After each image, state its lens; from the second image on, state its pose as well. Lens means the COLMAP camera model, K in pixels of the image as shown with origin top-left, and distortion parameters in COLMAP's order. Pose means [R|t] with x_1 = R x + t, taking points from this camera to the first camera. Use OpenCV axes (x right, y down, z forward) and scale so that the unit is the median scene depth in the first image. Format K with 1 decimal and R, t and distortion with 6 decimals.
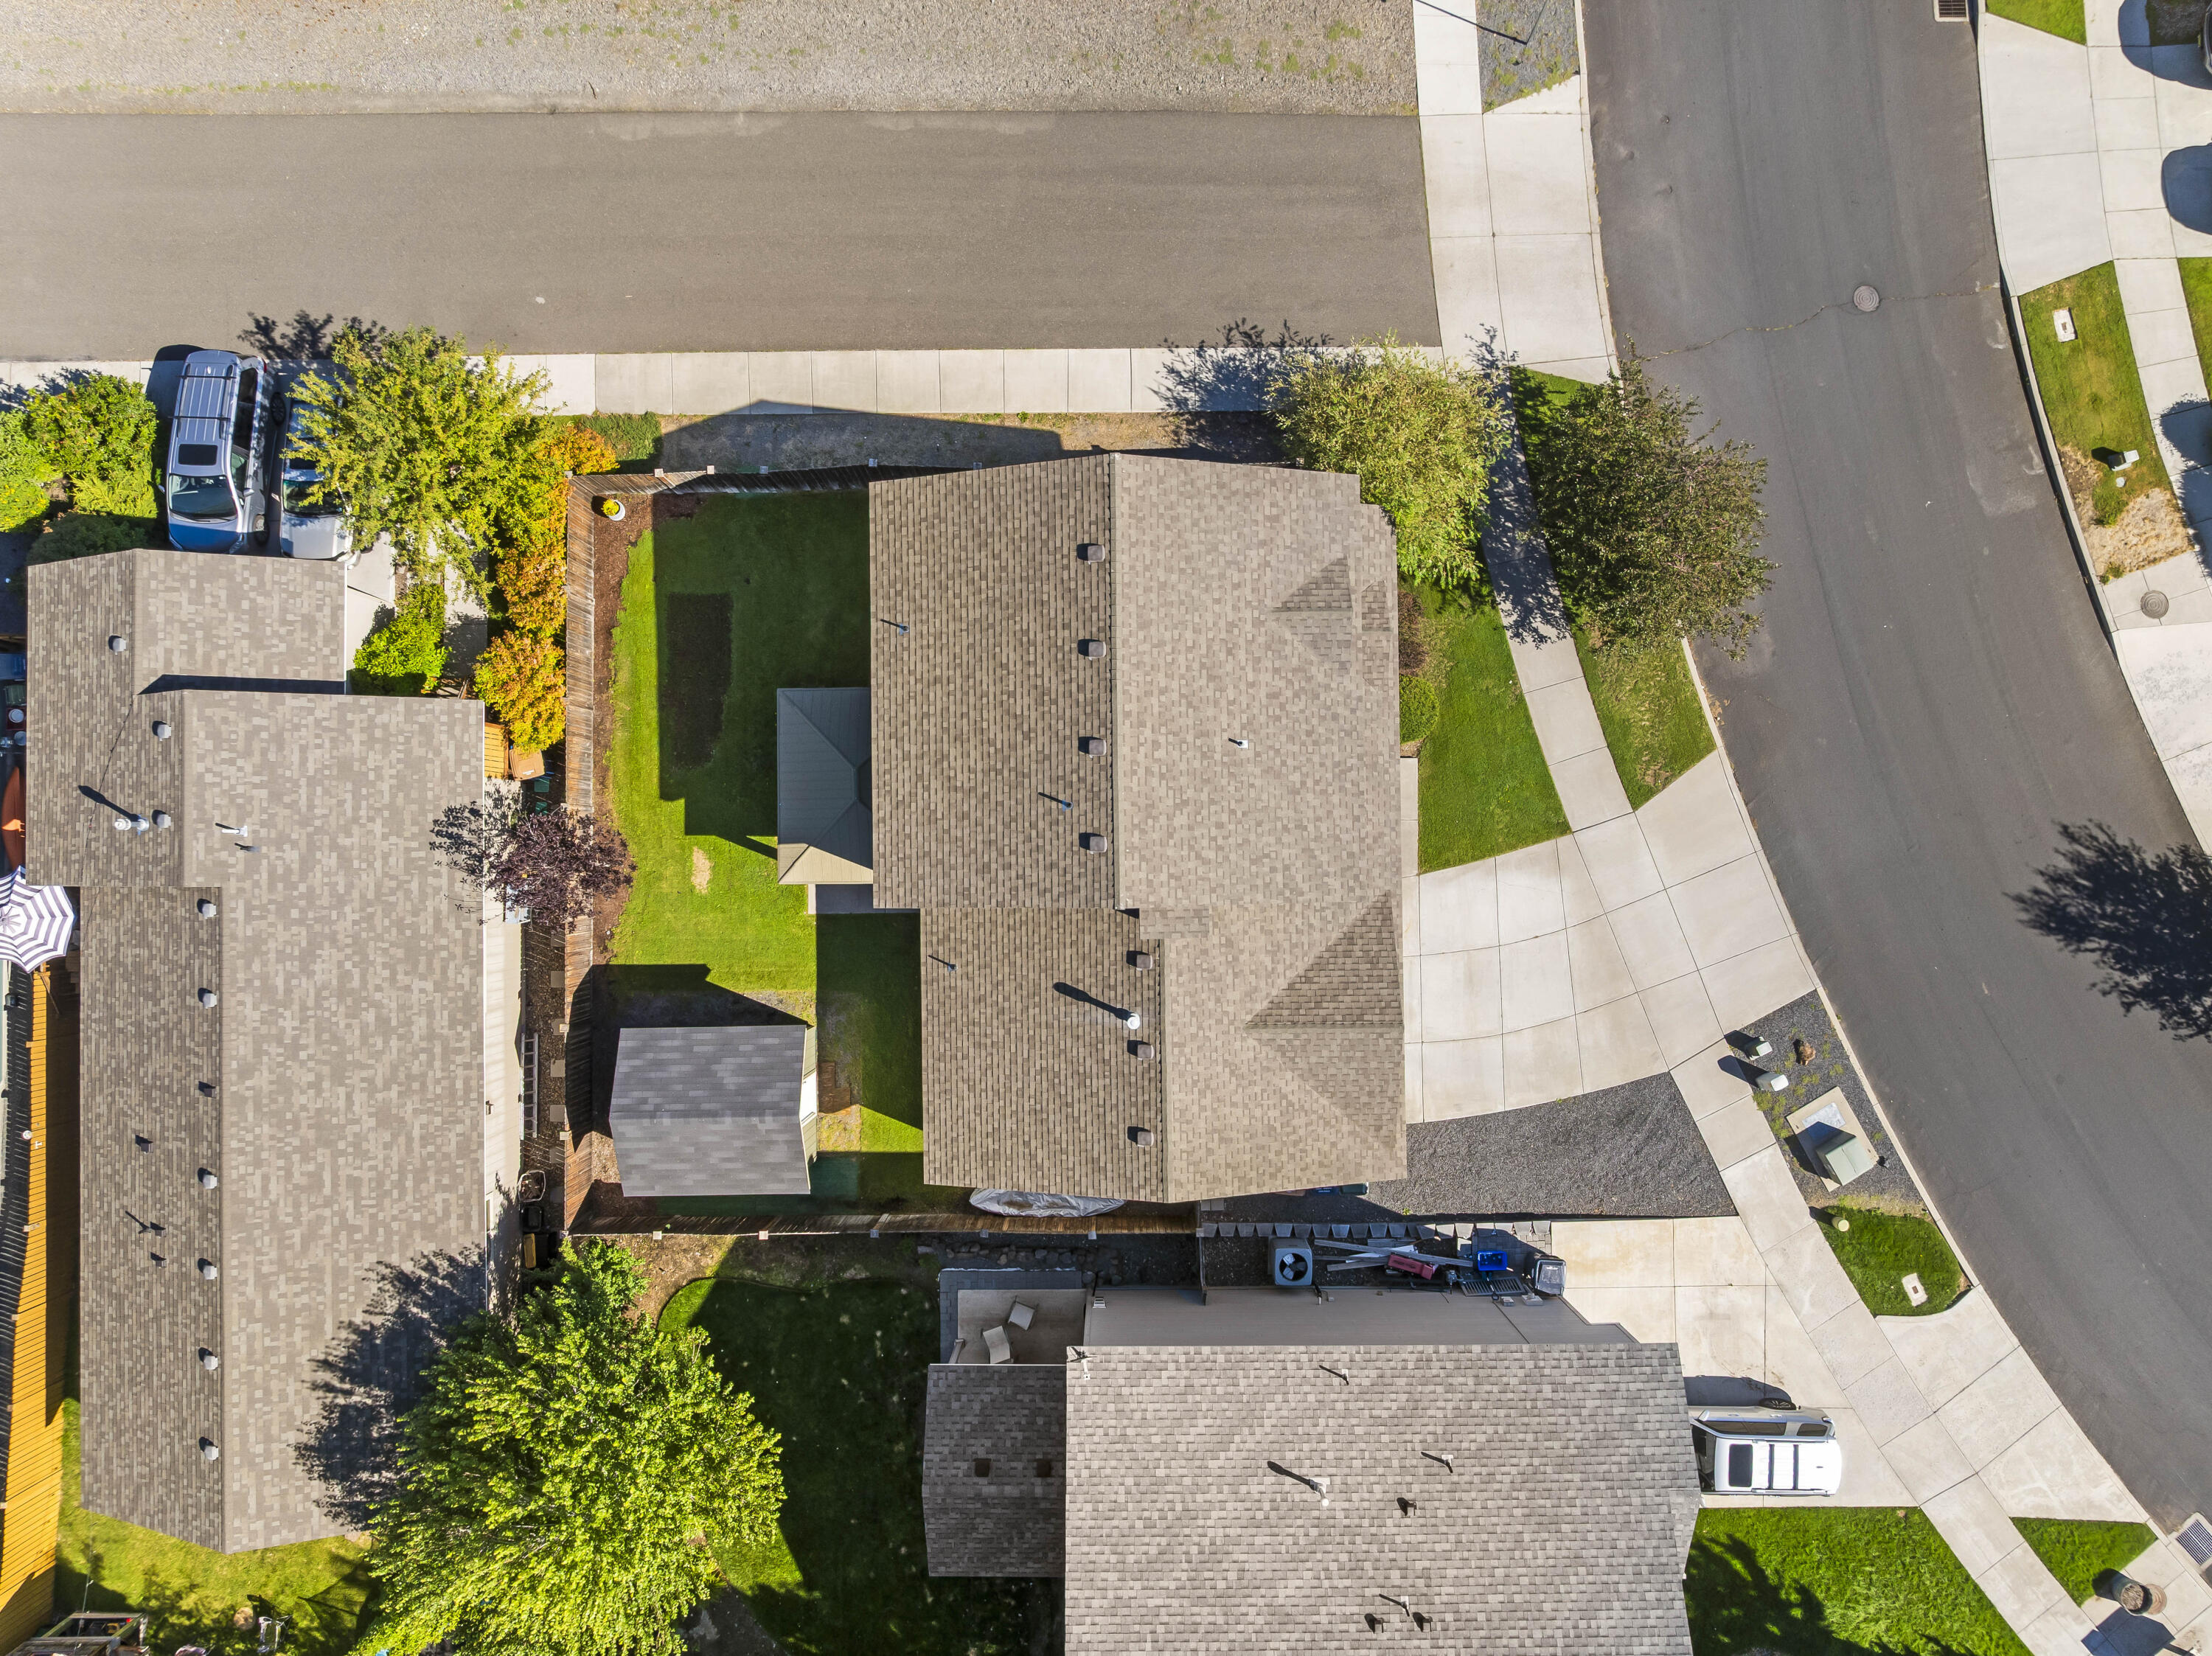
lens RADIAL K [[1545.6, 0, 1106.0], [0, 1545.6, 828.0], [0, 0, 1]] dist [-0.031686, 0.003260]
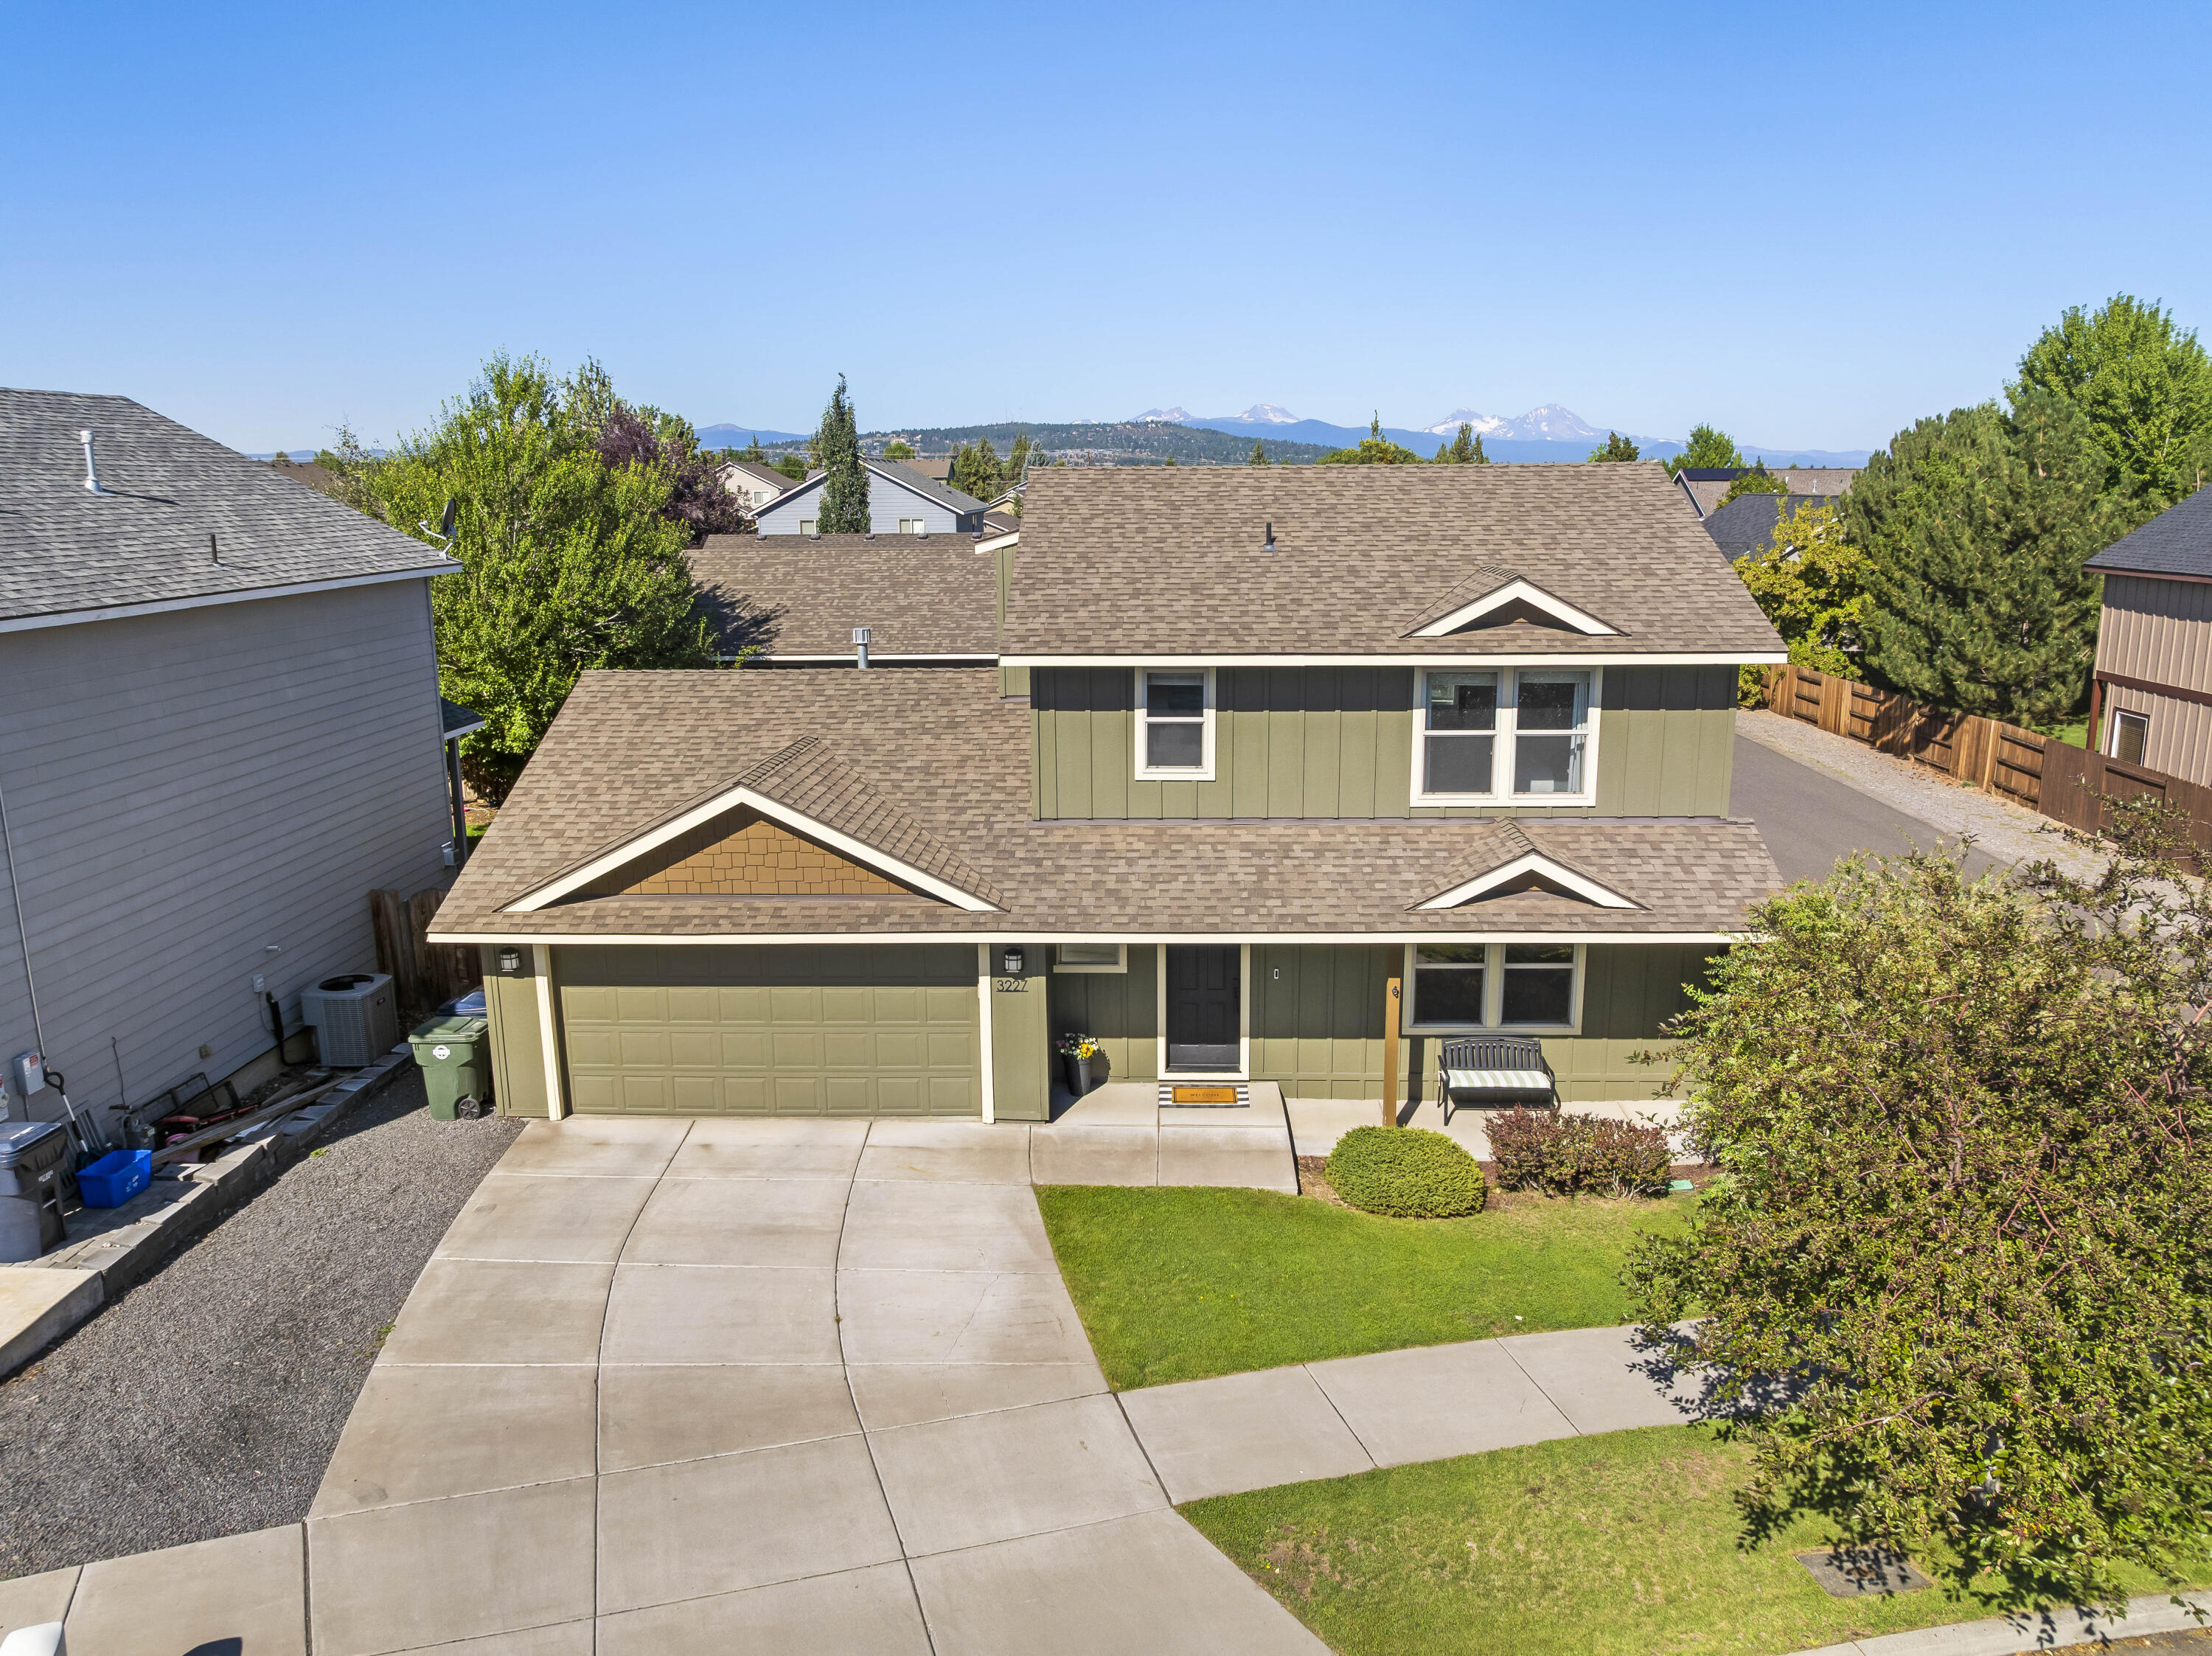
lens RADIAL K [[1574.2, 0, 1106.0], [0, 1574.2, 828.0], [0, 0, 1]] dist [-0.034728, 0.003820]
pose [[-0.049485, 0.211875, -0.976043, 0.617518], [-0.998341, 0.018308, 0.054590, -0.016667], [0.029435, 0.977125, 0.210617, 0.799118]]
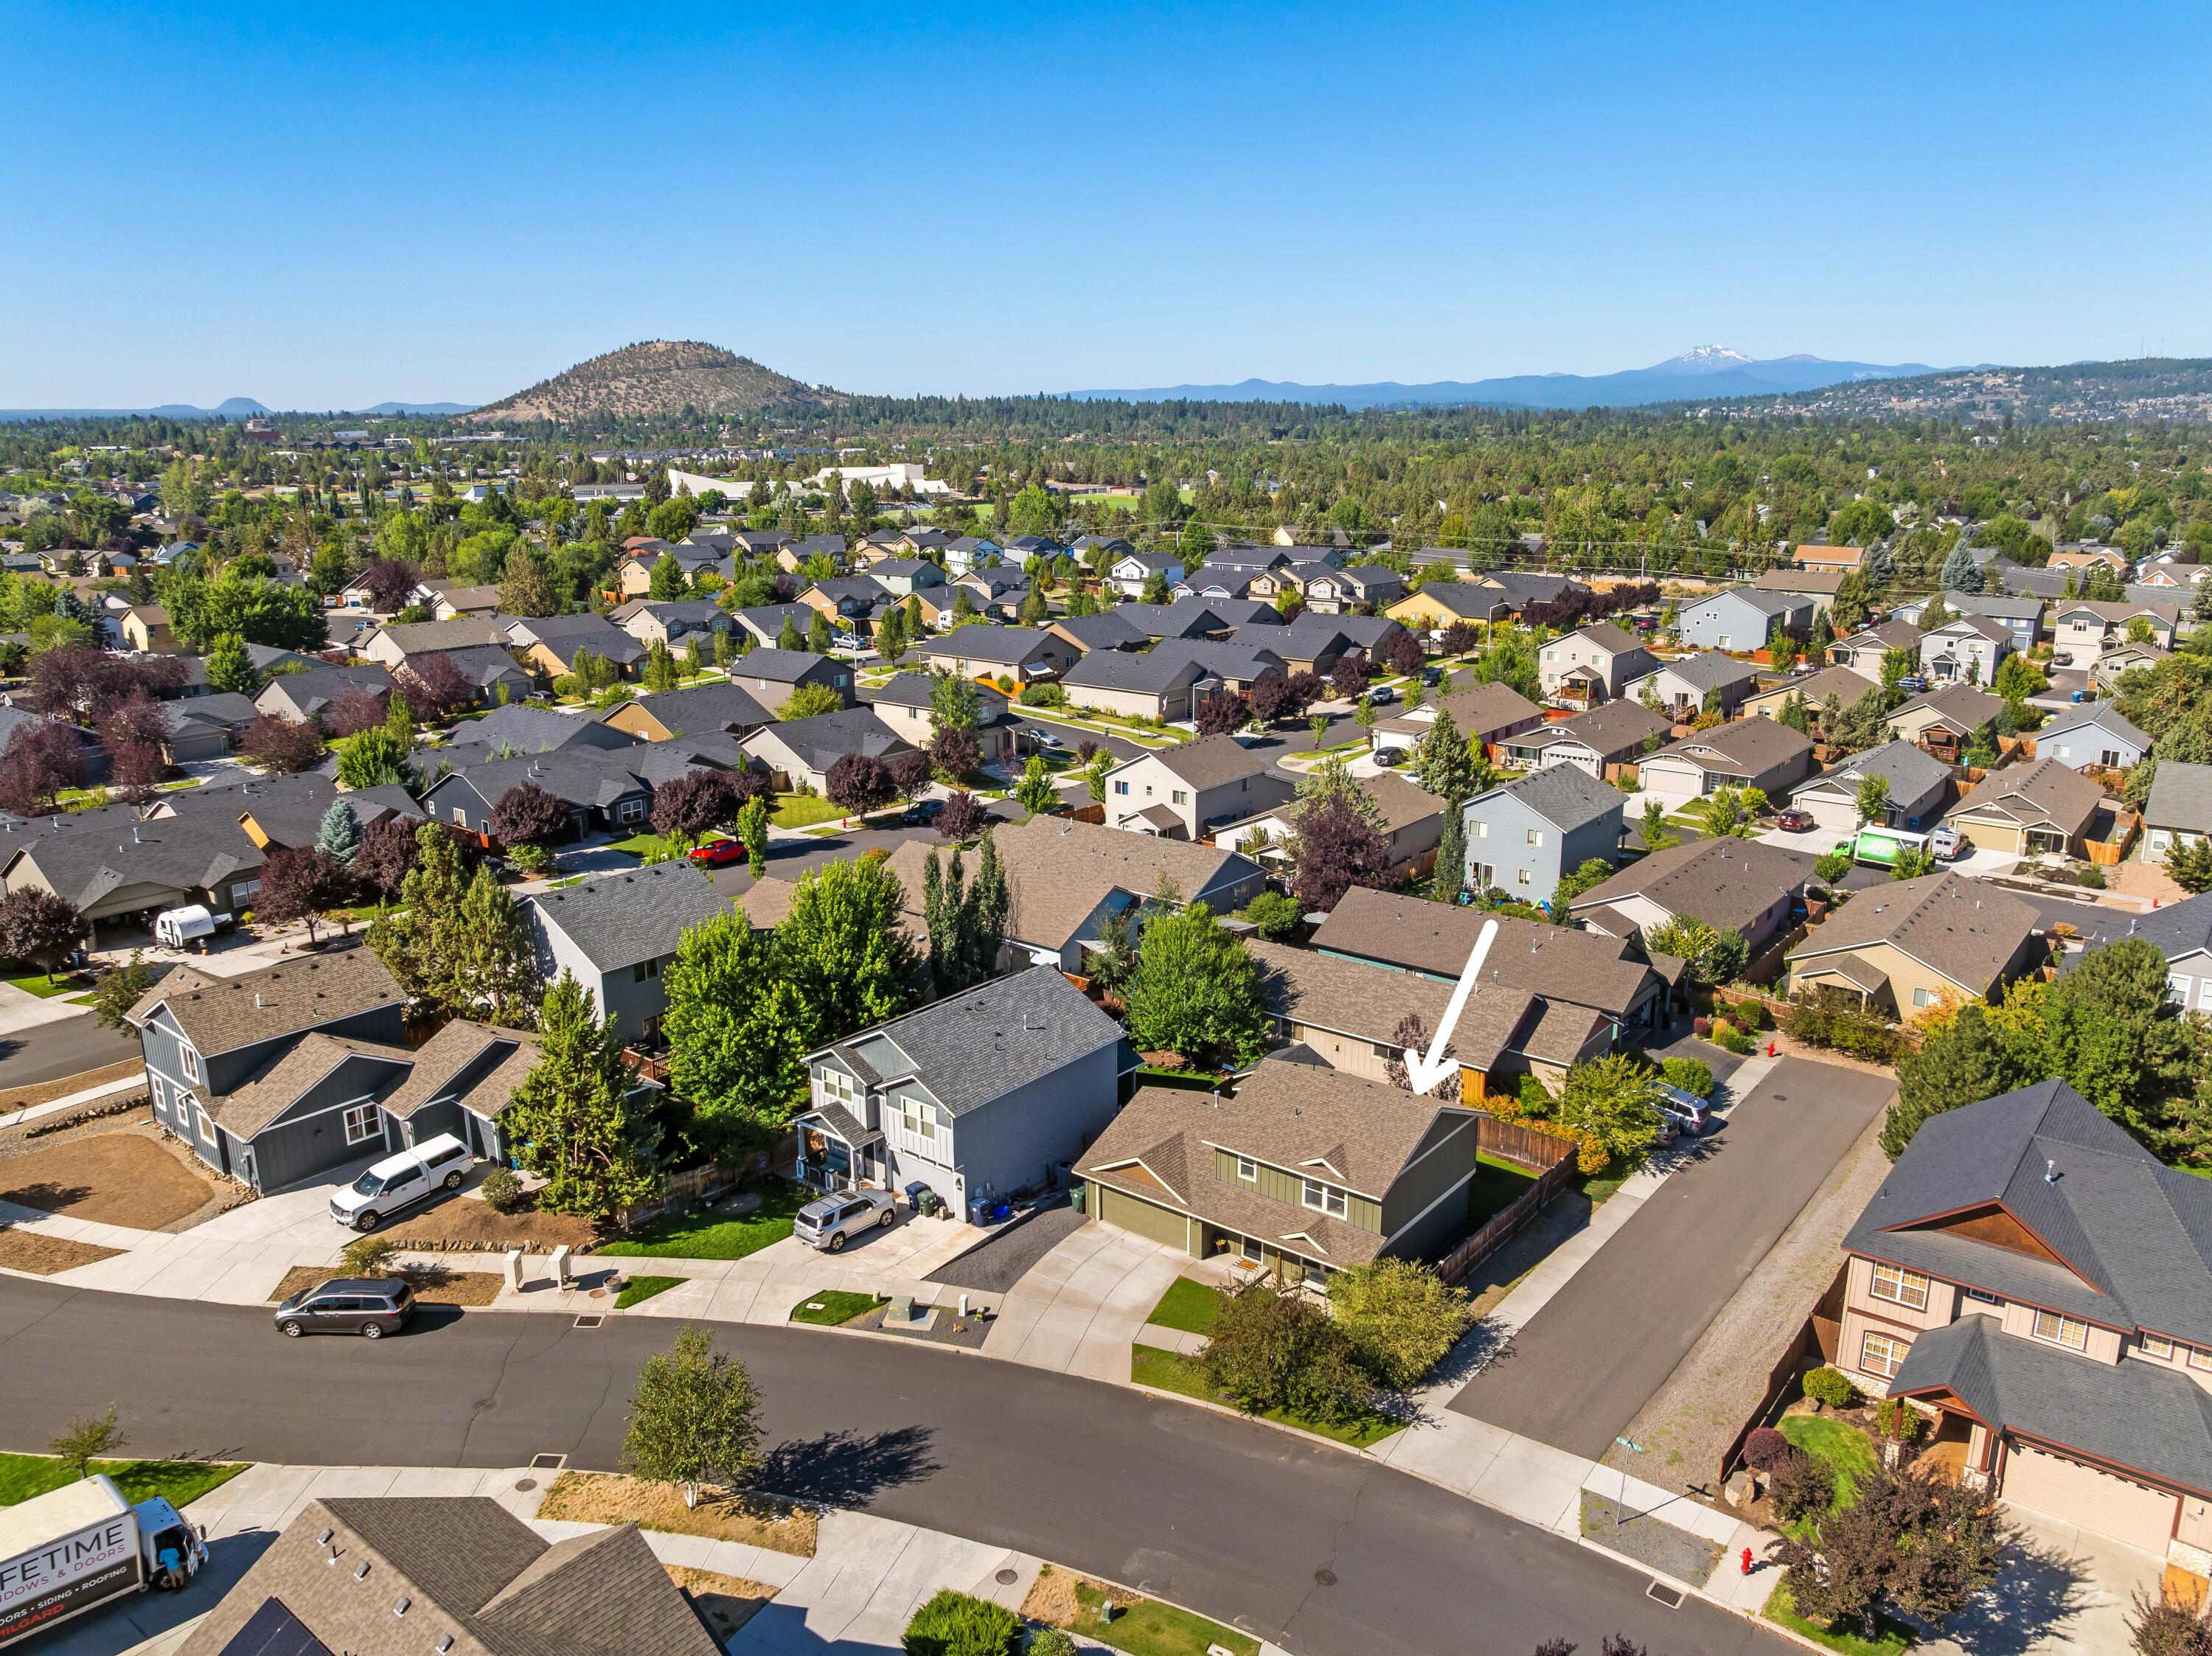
lens RADIAL K [[1574.2, 0, 1106.0], [0, 1574.2, 828.0], [0, 0, 1]] dist [-0.034728, 0.003820]
pose [[-0.633664, 0.195770, -0.748428, 1.511207], [-0.773380, -0.136765, 0.619015, -0.953612], [0.018825, 0.971066, 0.238068, 0.059202]]
